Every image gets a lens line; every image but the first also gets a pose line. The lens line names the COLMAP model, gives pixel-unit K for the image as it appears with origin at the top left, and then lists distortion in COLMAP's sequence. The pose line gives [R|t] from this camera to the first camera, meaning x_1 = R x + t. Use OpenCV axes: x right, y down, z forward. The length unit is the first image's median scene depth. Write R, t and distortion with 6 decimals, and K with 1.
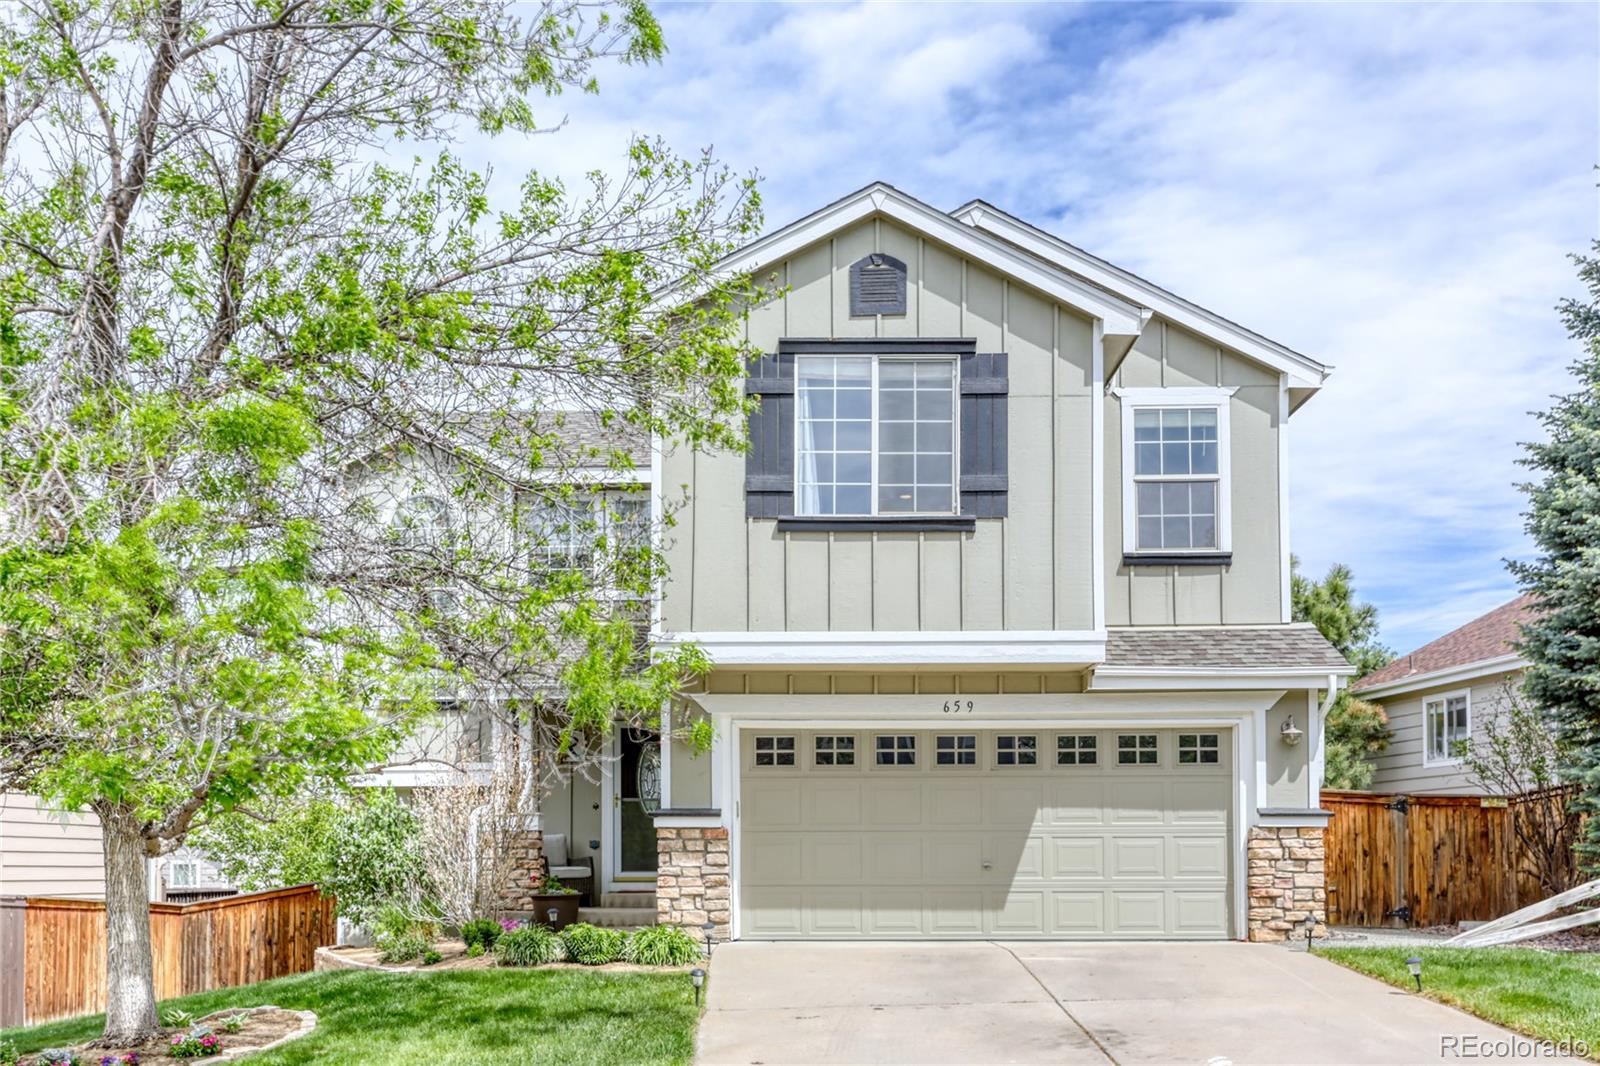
lens RADIAL K [[1790.0, 0, 839.0], [0, 1790.0, 535.3], [0, 0, 1]] dist [0.004855, 0.015375]
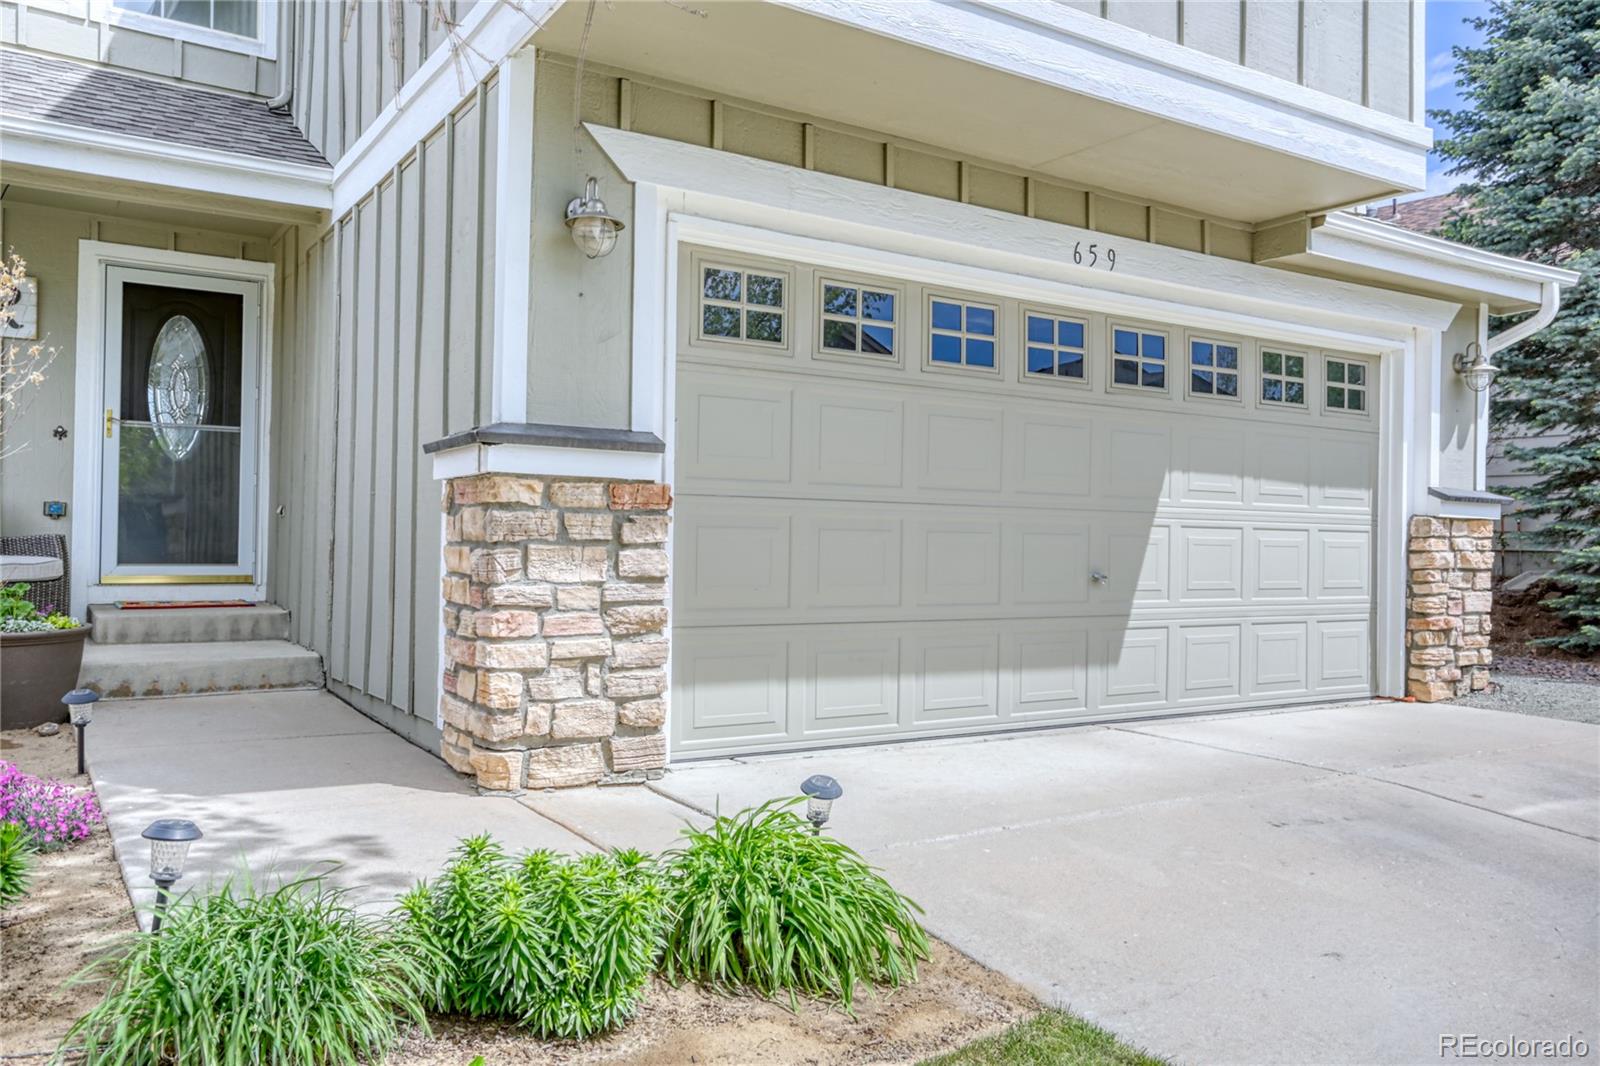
lens RADIAL K [[1254.3, 0, 796.8], [0, 1254.3, 446.2], [0, 0, 1]] dist [-0.006968, -0.001592]
pose [[0.850624, 0.056805, 0.522697, -0.177914], [-0.115163, 0.990135, 0.079808, 0.129610], [-0.513008, -0.128082, 0.848774, 0.750857]]
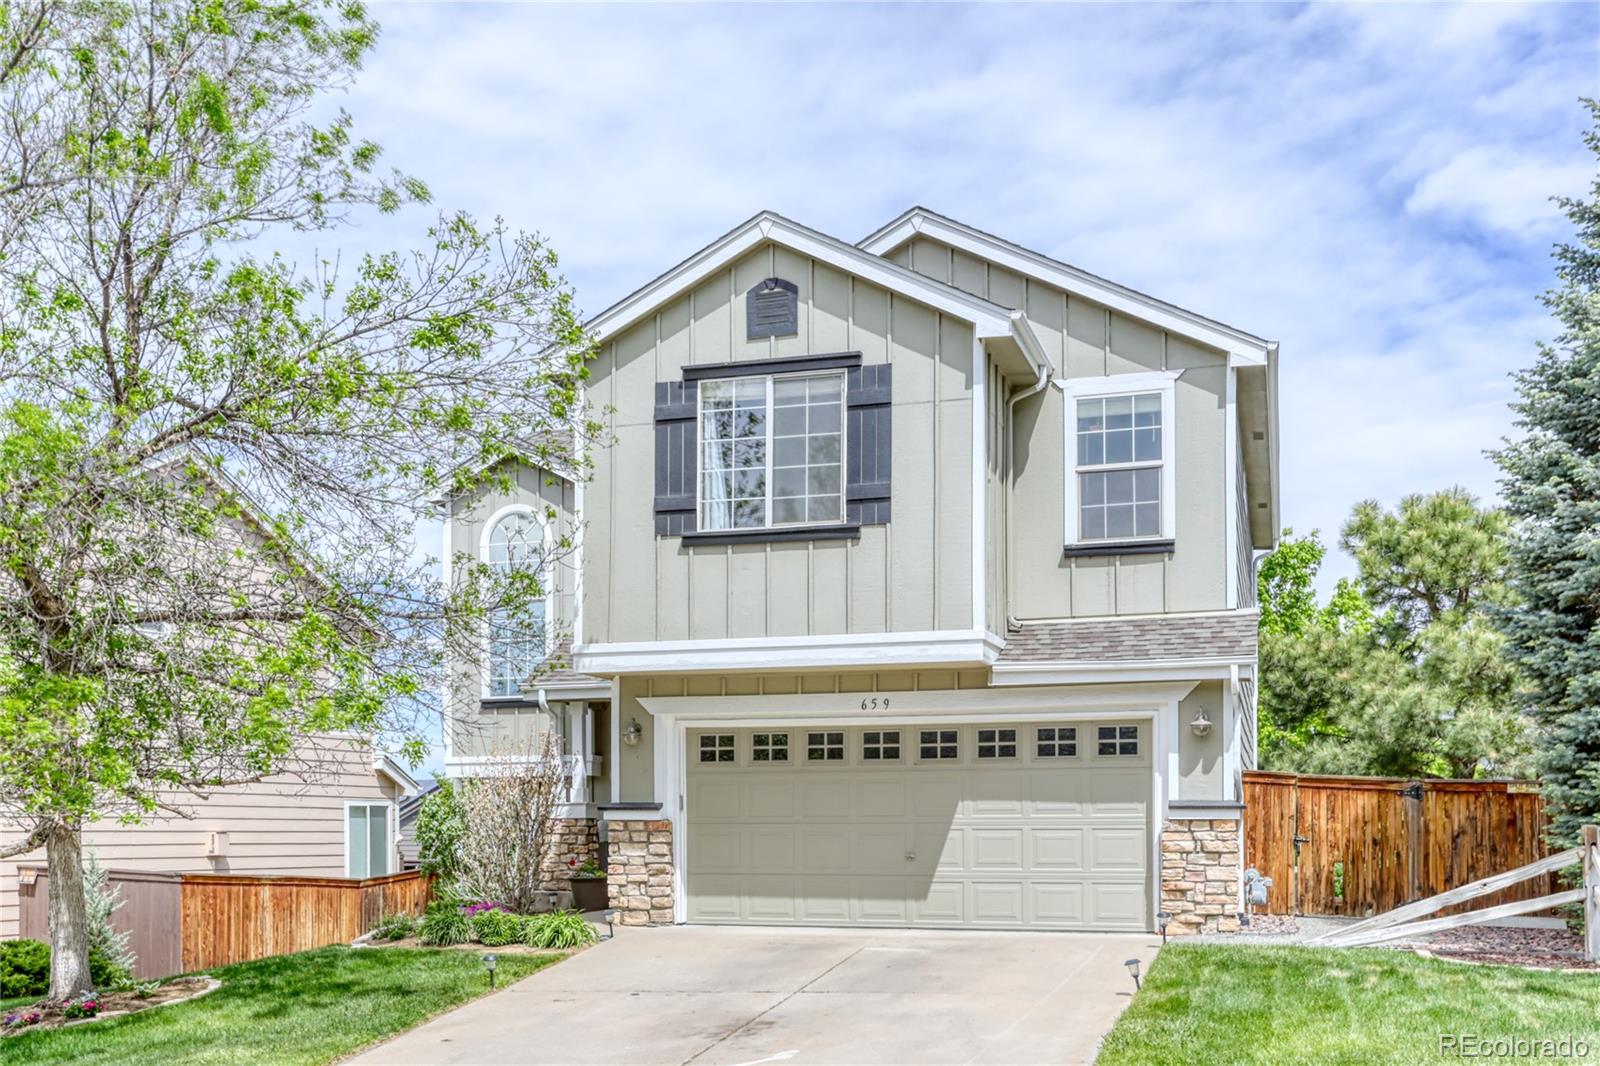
lens RADIAL K [[1833.5, 0, 800.3], [0, 1833.5, 510.5], [0, 0, 1]] dist [0.000642, -0.012035]
pose [[0.947978, -0.052276, -0.314015, 0.368492], [0.056409, 0.998399, 0.004082, -0.023832], [0.313299, -0.021583, 0.949409, -0.024874]]
